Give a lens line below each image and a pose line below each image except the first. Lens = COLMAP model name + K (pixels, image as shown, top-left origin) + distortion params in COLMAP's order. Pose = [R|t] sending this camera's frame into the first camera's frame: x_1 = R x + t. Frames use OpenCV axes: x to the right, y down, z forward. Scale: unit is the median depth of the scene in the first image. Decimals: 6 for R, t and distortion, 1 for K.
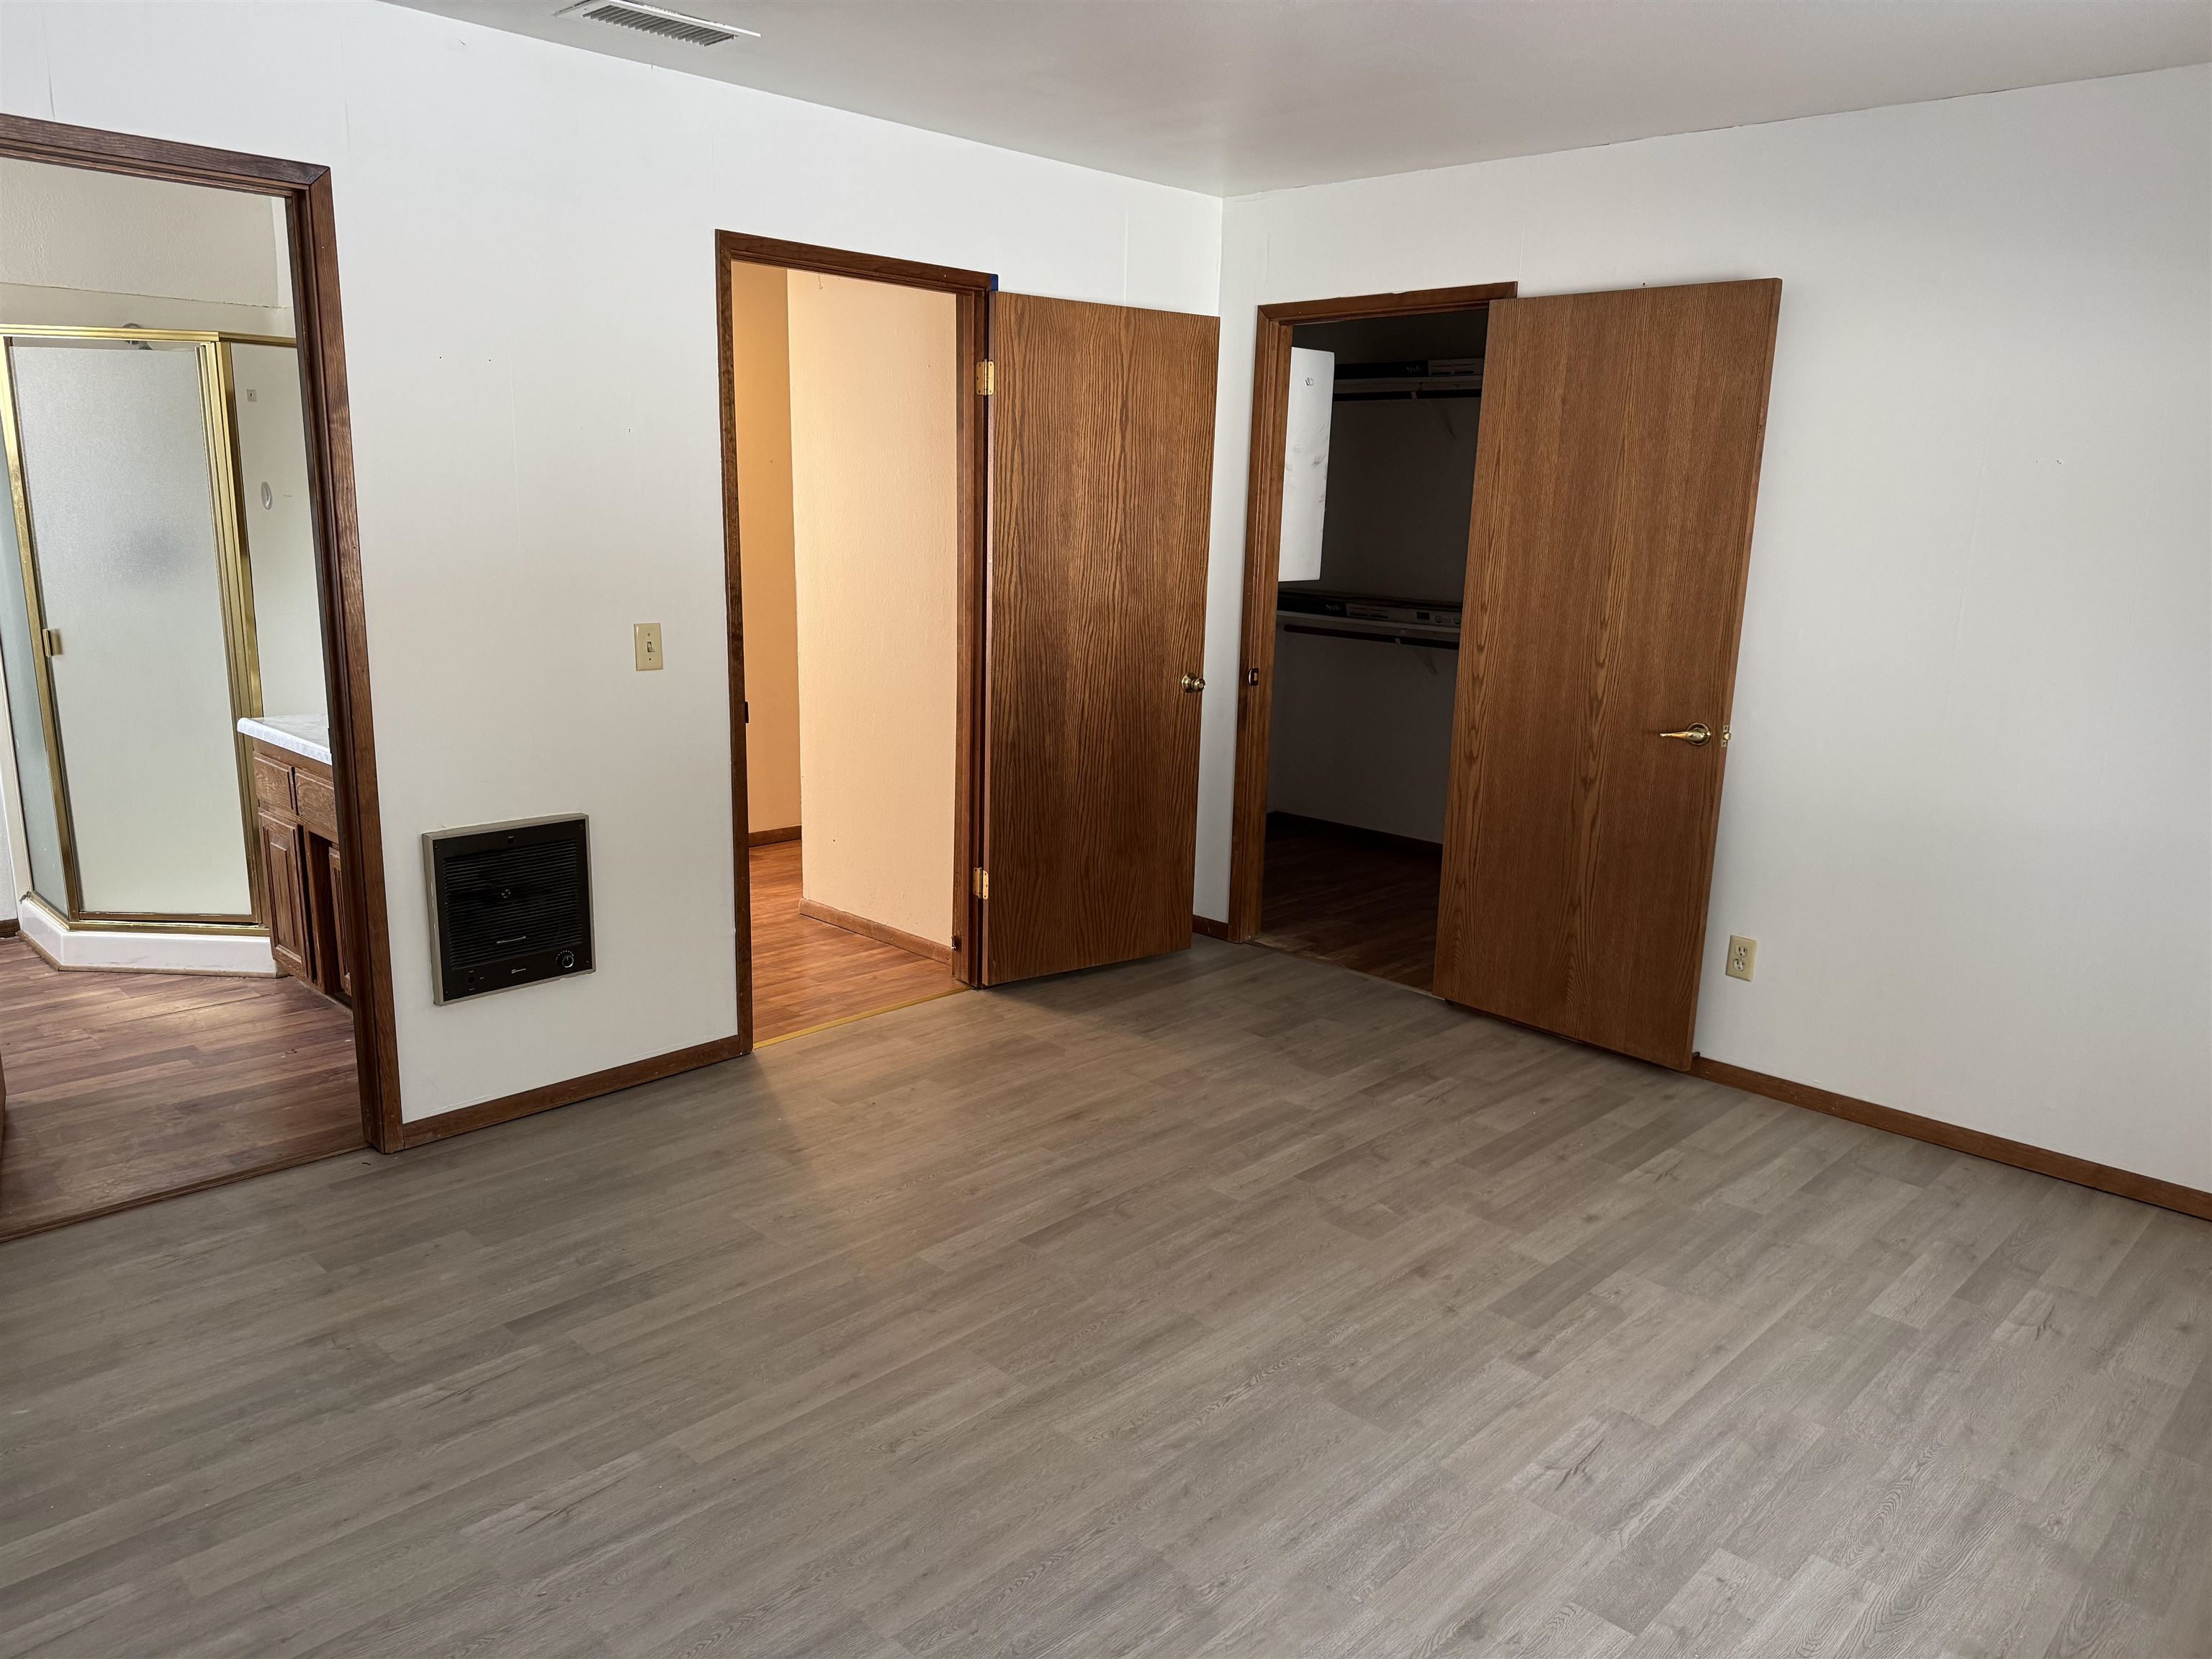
lens RADIAL K [[1547.8, 0, 1105.4], [0, 1547.8, 833.0], [0, 0, 1]] dist [-0.006134, -0.004067]
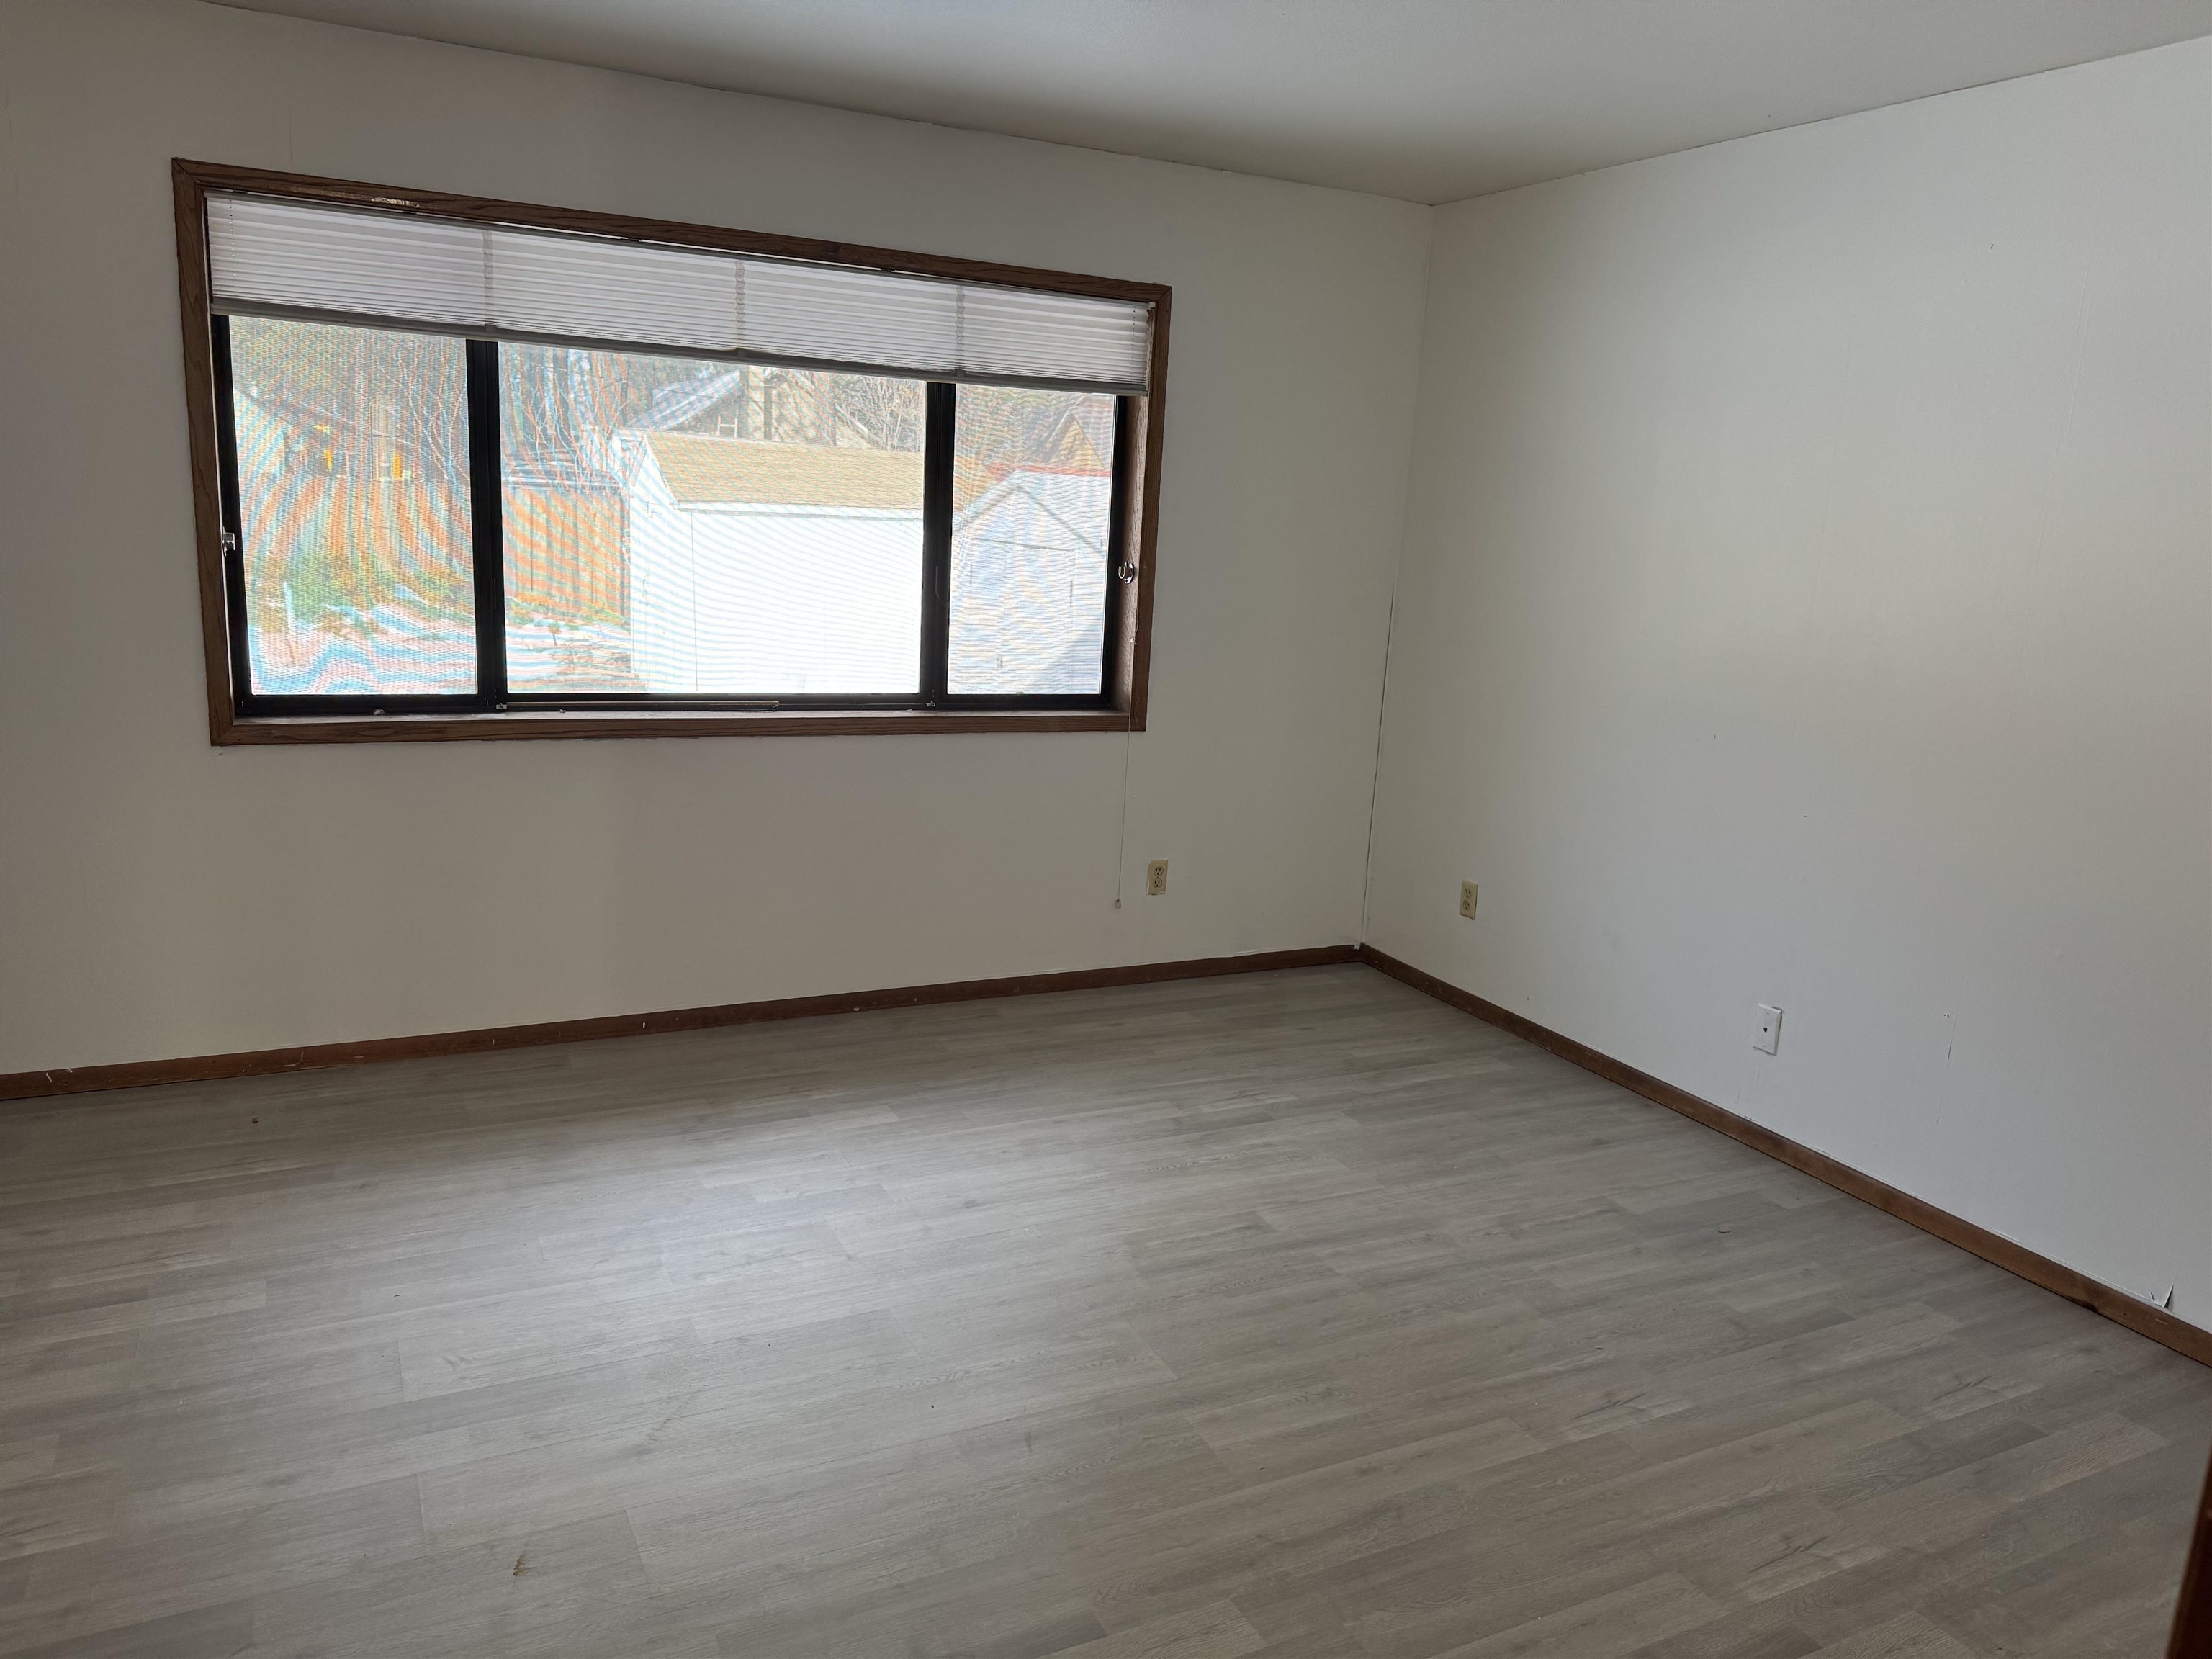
lens RADIAL K [[1547.8, 0, 1106.2], [0, 1547.8, 829.0], [0, 0, 1]] dist [-0.006134, -0.004067]
pose [[-0.942212, -0.147030, 0.301030, -0.254168], [-0.008832, 0.909138, 0.416400, -0.398415], [-0.334901, 0.389679, -0.857900, 1.796262]]
